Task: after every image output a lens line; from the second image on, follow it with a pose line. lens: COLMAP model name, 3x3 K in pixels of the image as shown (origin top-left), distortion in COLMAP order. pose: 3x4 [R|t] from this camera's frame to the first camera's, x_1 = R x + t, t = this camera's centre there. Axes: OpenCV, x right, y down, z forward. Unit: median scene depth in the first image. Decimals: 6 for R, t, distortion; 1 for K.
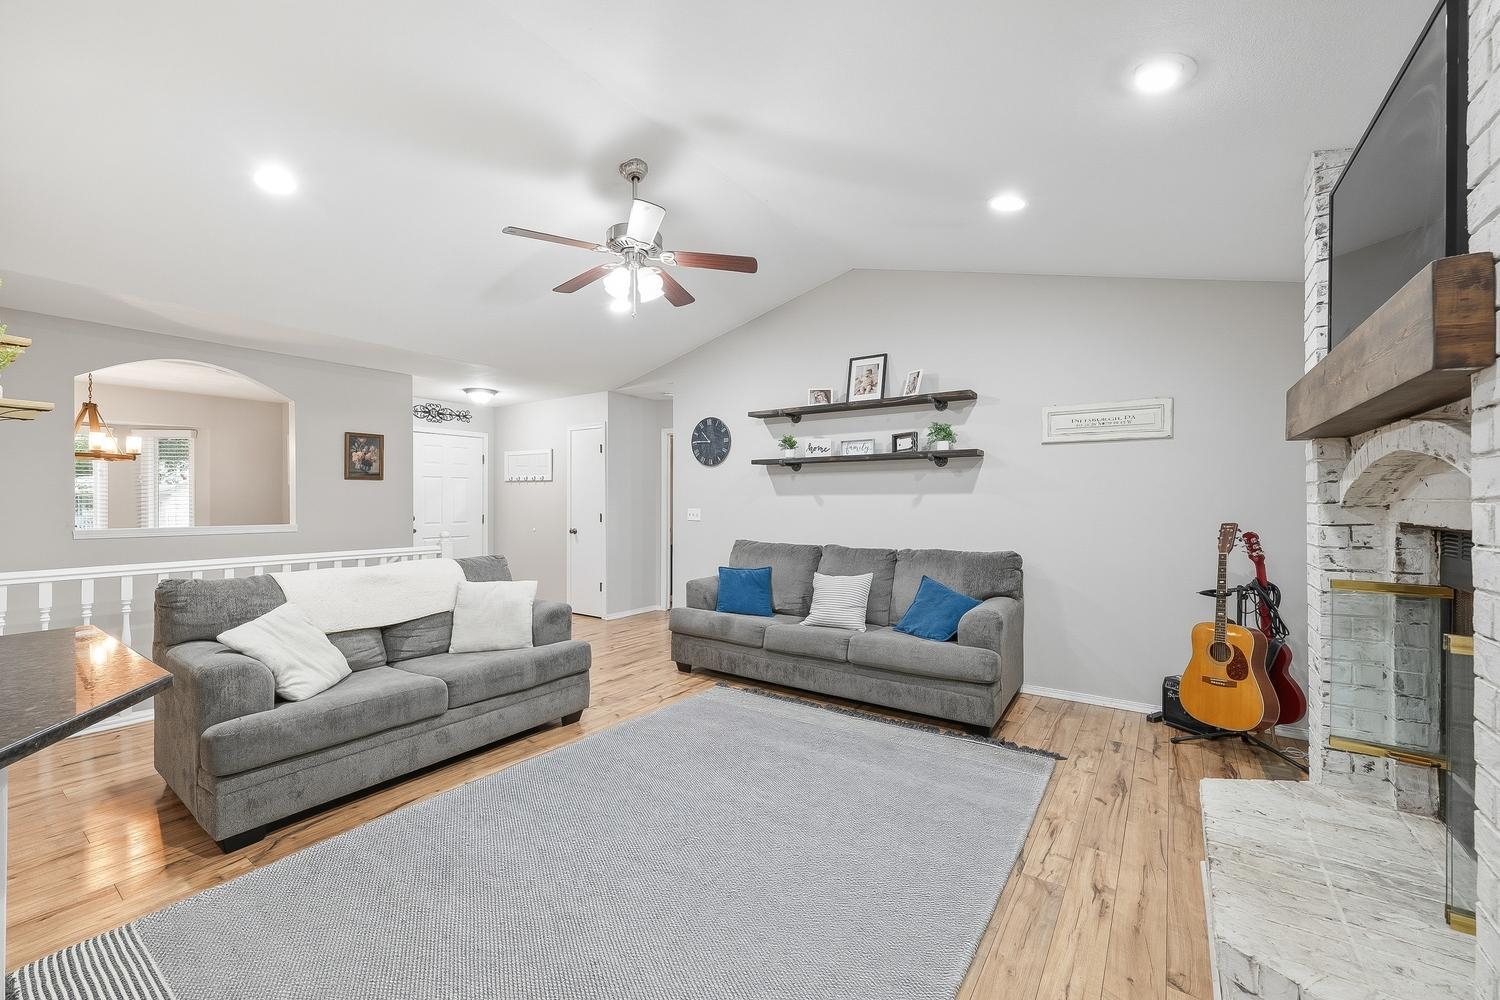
lens RADIAL K [[613.9, 0, 741.6], [0, 613.9, 495.4], [0, 0, 1]] dist [0.004663, -0.000335]
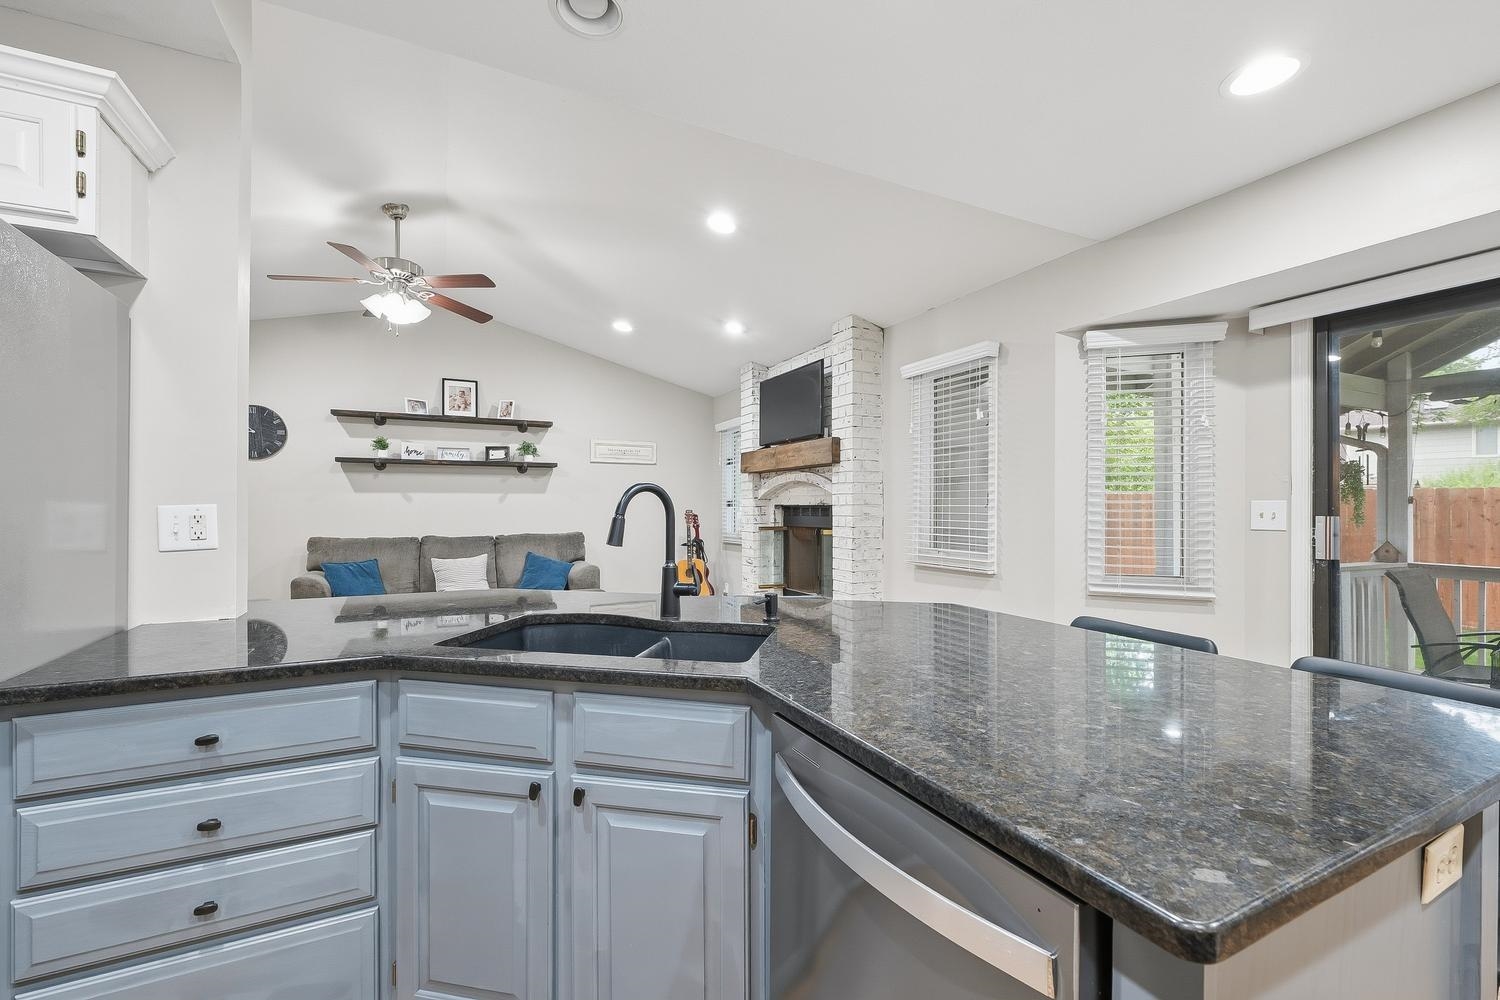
lens RADIAL K [[613.9, 0, 751.3], [0, 613.9, 504.6], [0, 0, 1]] dist [0.004663, -0.000335]
pose [[0.477478, 0.001639, 0.878642, -0.643113], [-0.006889, 0.999975, 0.001878, 0.017024], [-0.878617, -0.006950, 0.477477, -0.107020]]
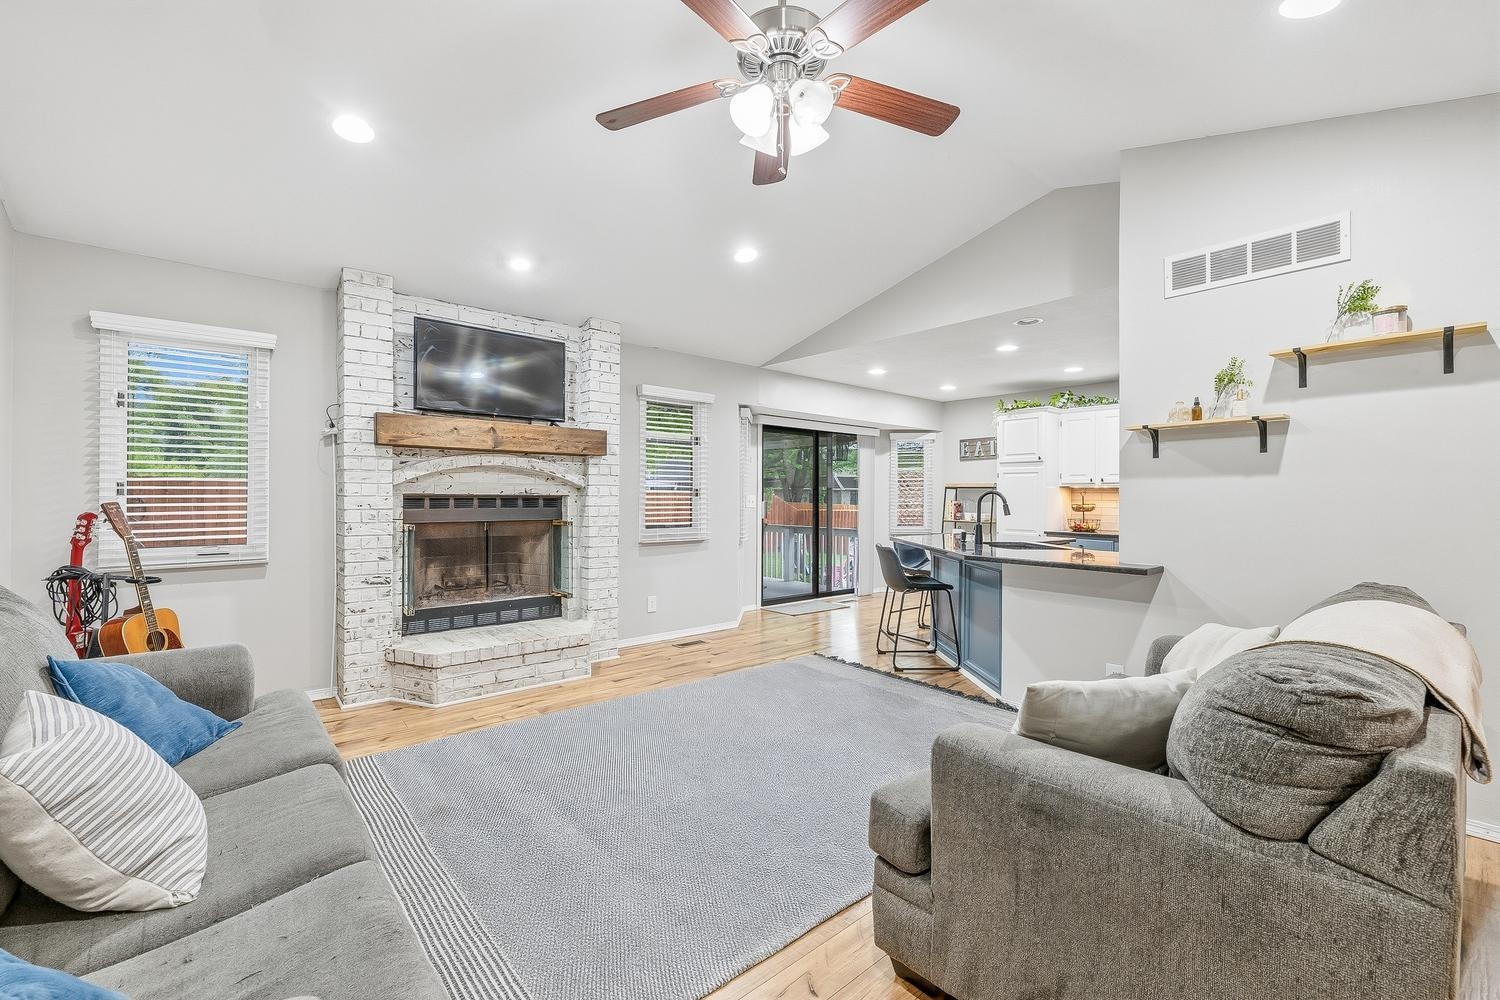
lens RADIAL K [[635.8, 0, 756.6], [0, 635.8, 494.4], [0, 0, 1]] dist [0.007918, 0.000467]
pose [[-0.971156, -0.006363, 0.238360, -0.226944], [-0.009454, 0.999885, -0.011827, 0.026457], [-0.238257, -0.013740, -0.971105, 1.206751]]
